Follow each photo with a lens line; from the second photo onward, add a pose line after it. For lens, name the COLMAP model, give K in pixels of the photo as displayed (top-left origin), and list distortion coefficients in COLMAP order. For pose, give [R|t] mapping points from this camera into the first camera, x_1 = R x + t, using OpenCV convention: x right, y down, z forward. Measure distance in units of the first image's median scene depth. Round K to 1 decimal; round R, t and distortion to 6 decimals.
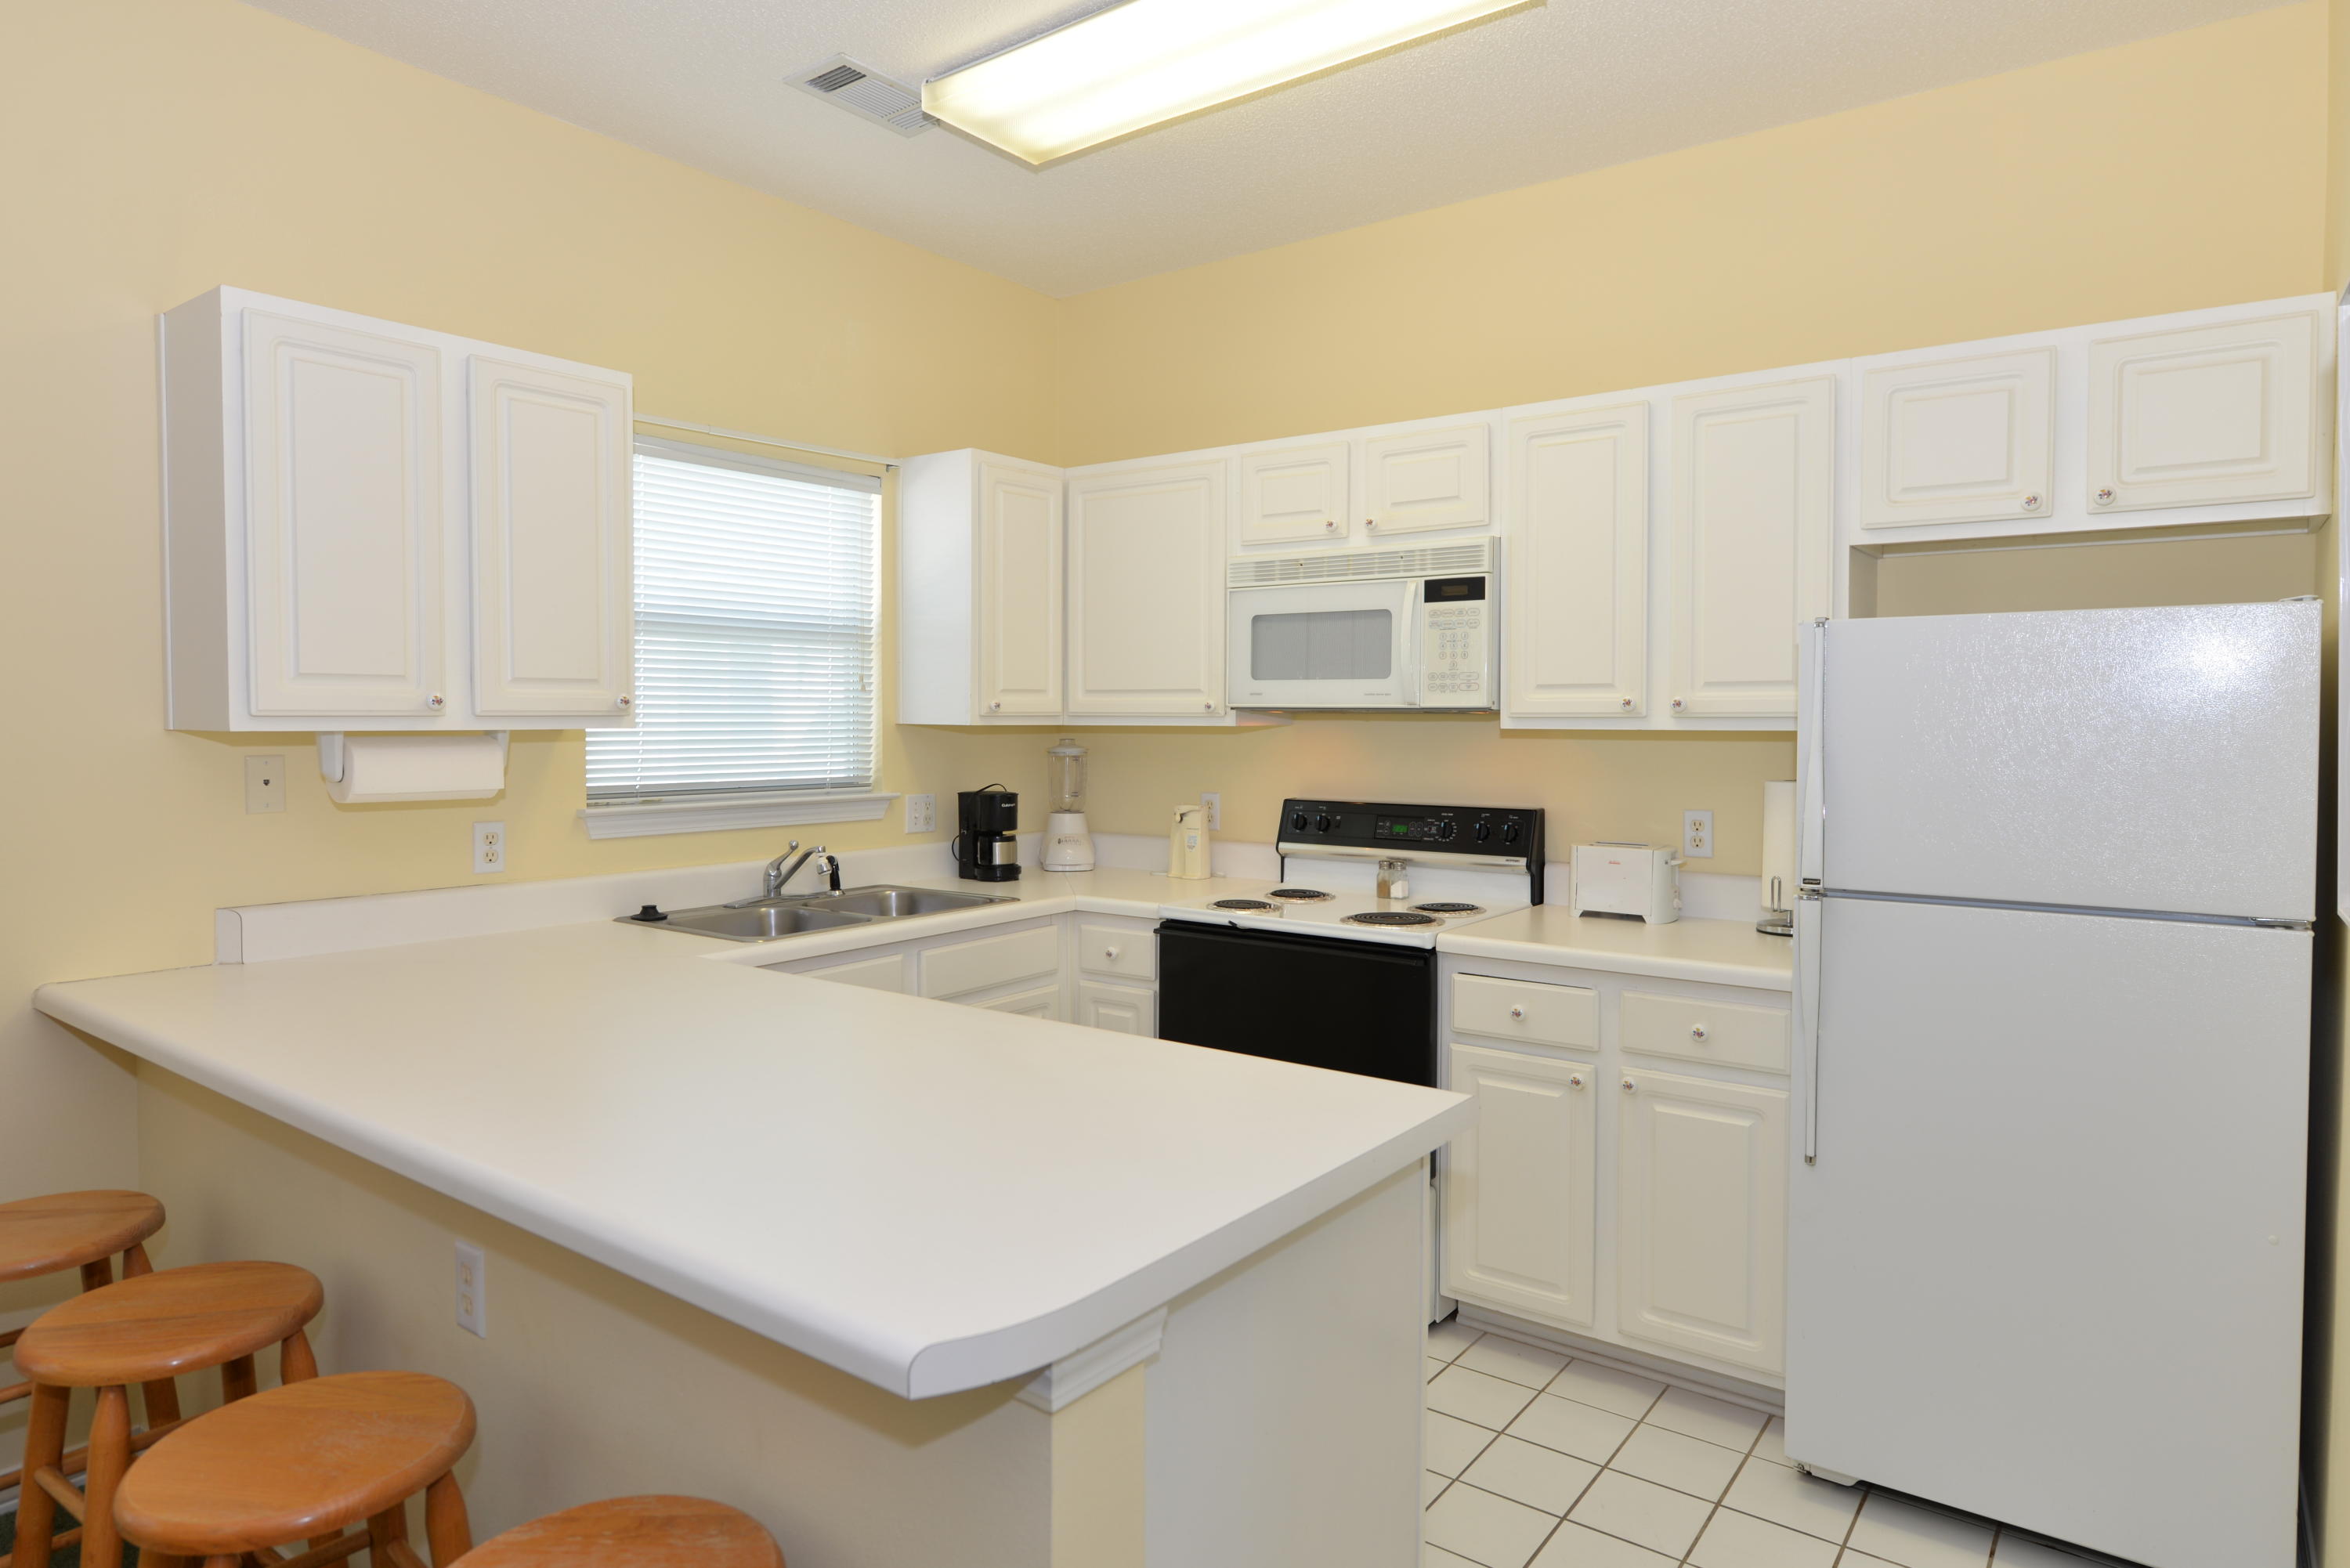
lens RADIAL K [[1390.9, 0, 1175.0], [0, 1390.9, 784.0], [0, 0, 1]] dist [-0.003484, 0.000019]
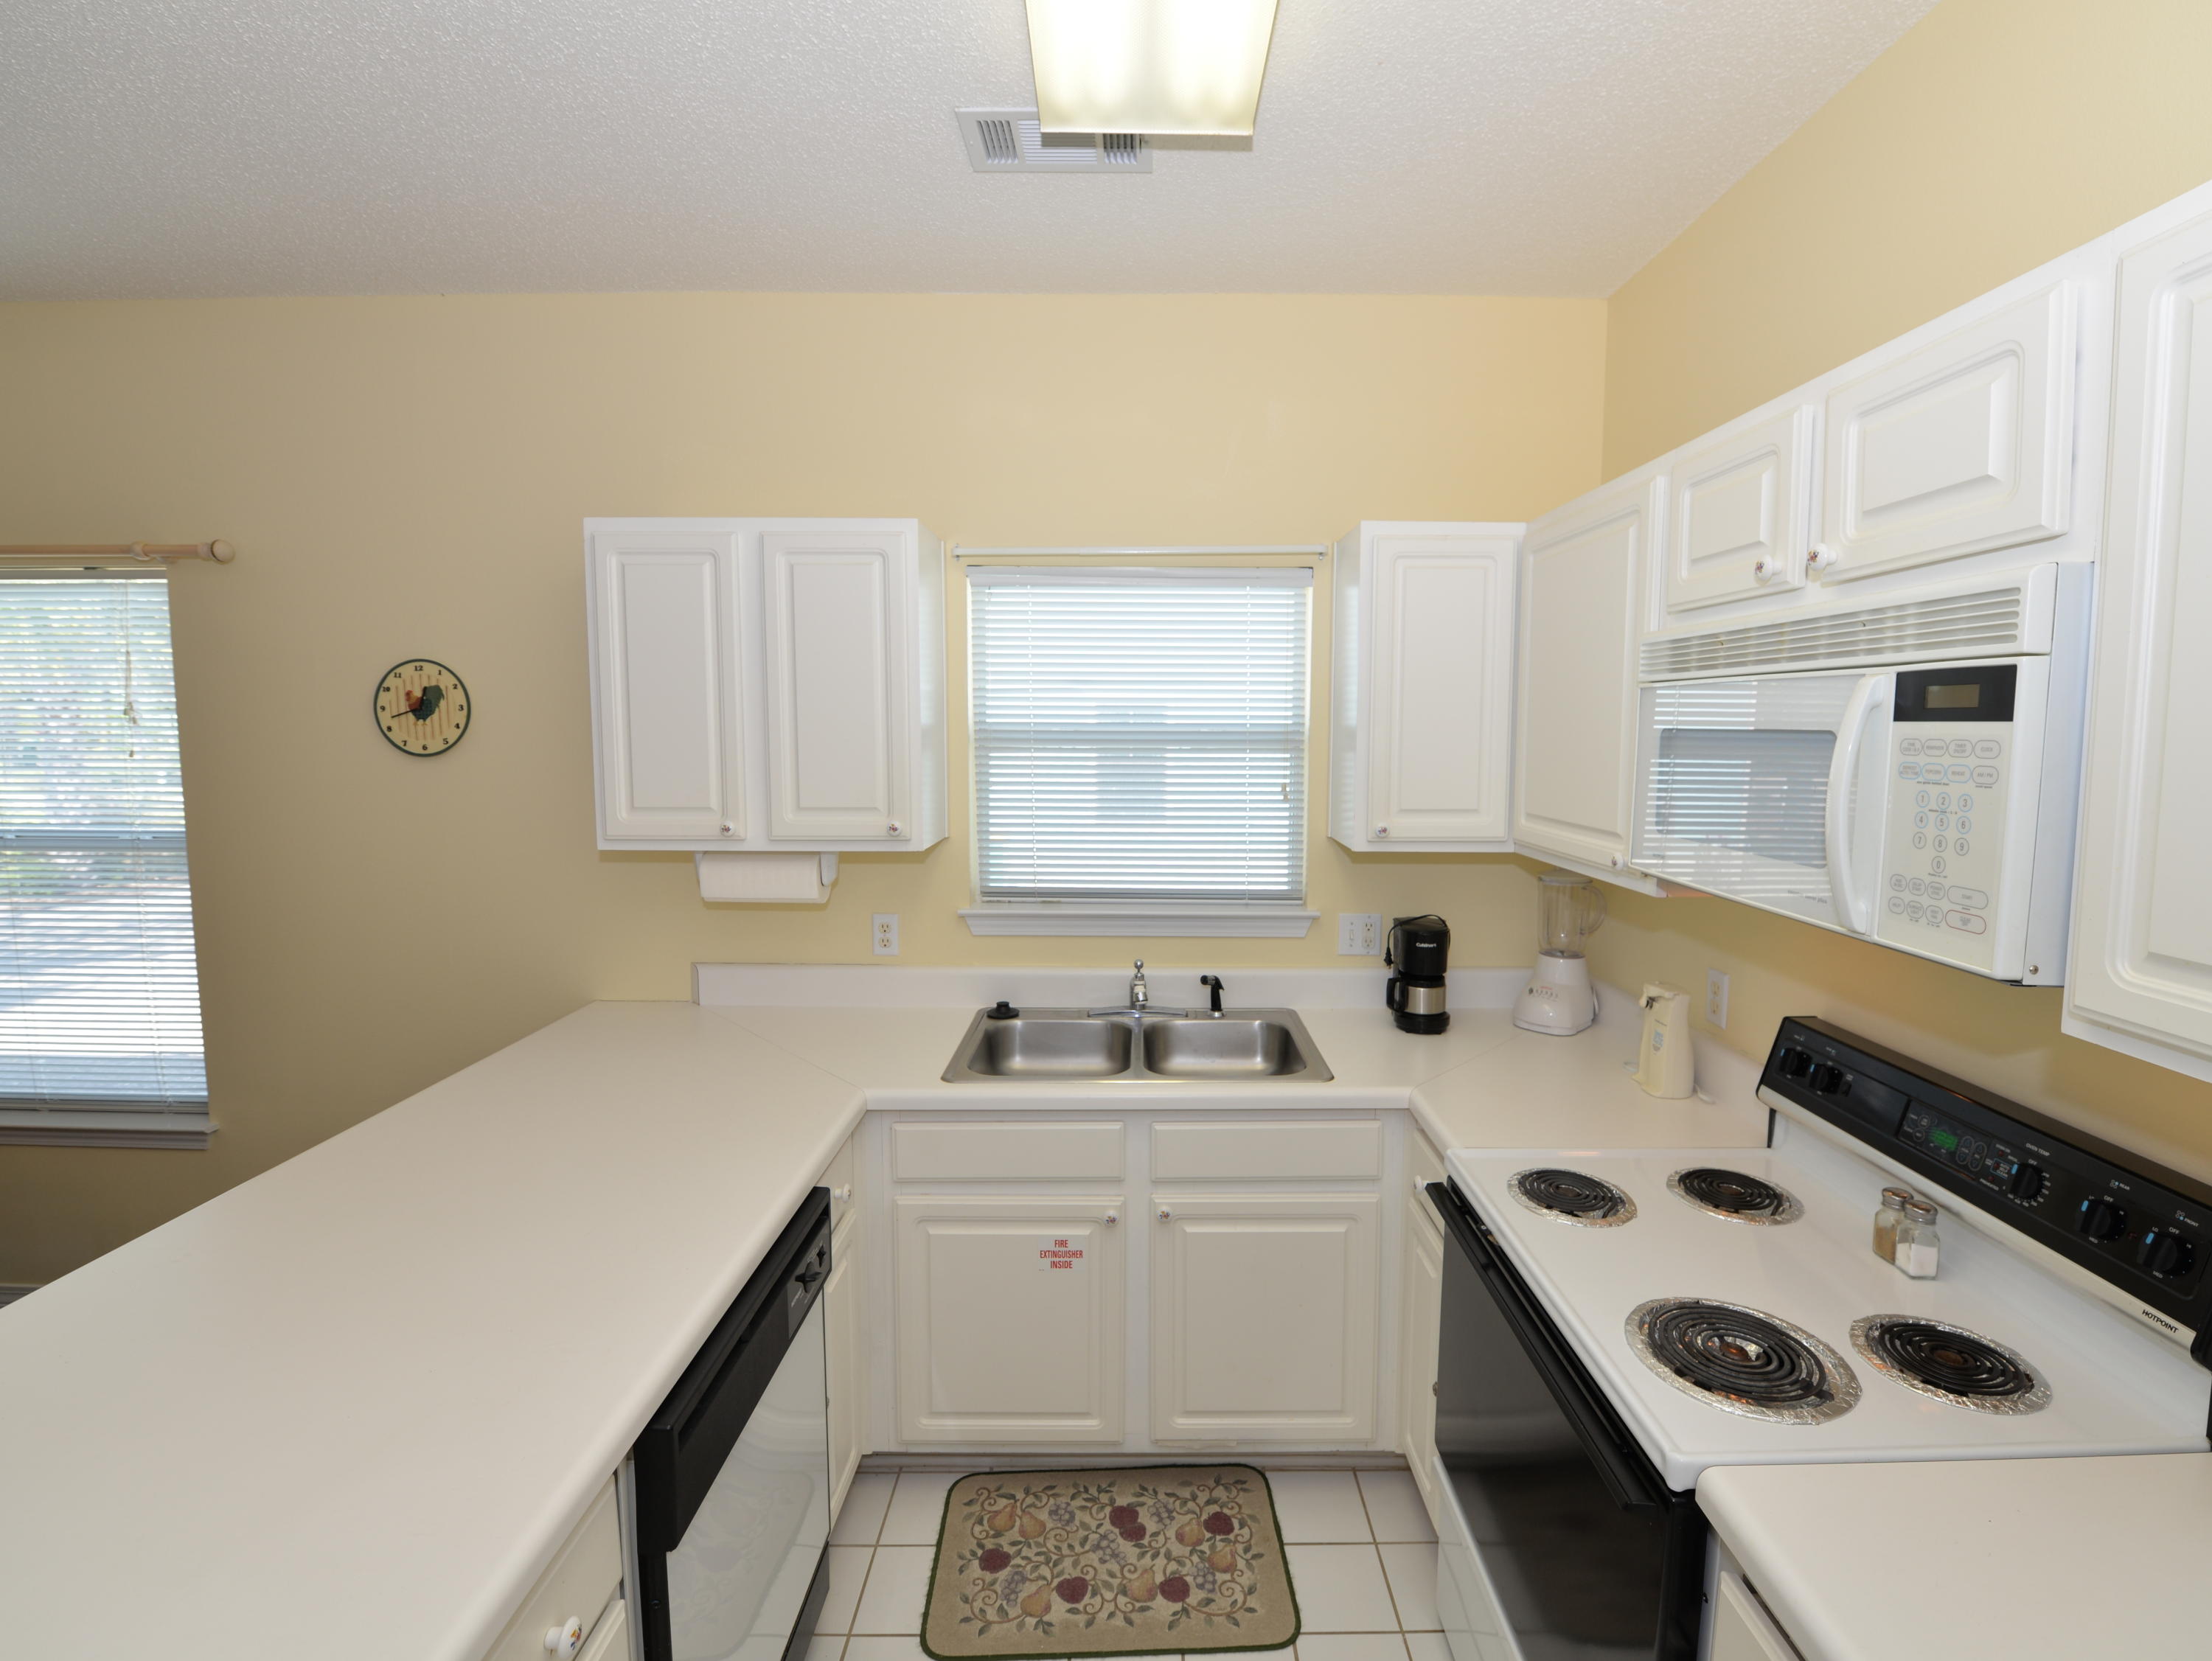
lens RADIAL K [[1006.6, 0, 1115.1], [0, 1006.6, 818.8], [0, 0, 1]] dist [0.000815, -0.000046]
pose [[0.602571, 0.072271, -0.794786, 0.287273], [-0.039729, 0.997373, 0.060572, -0.106190], [0.797076, -0.004923, 0.603859, 0.580877]]
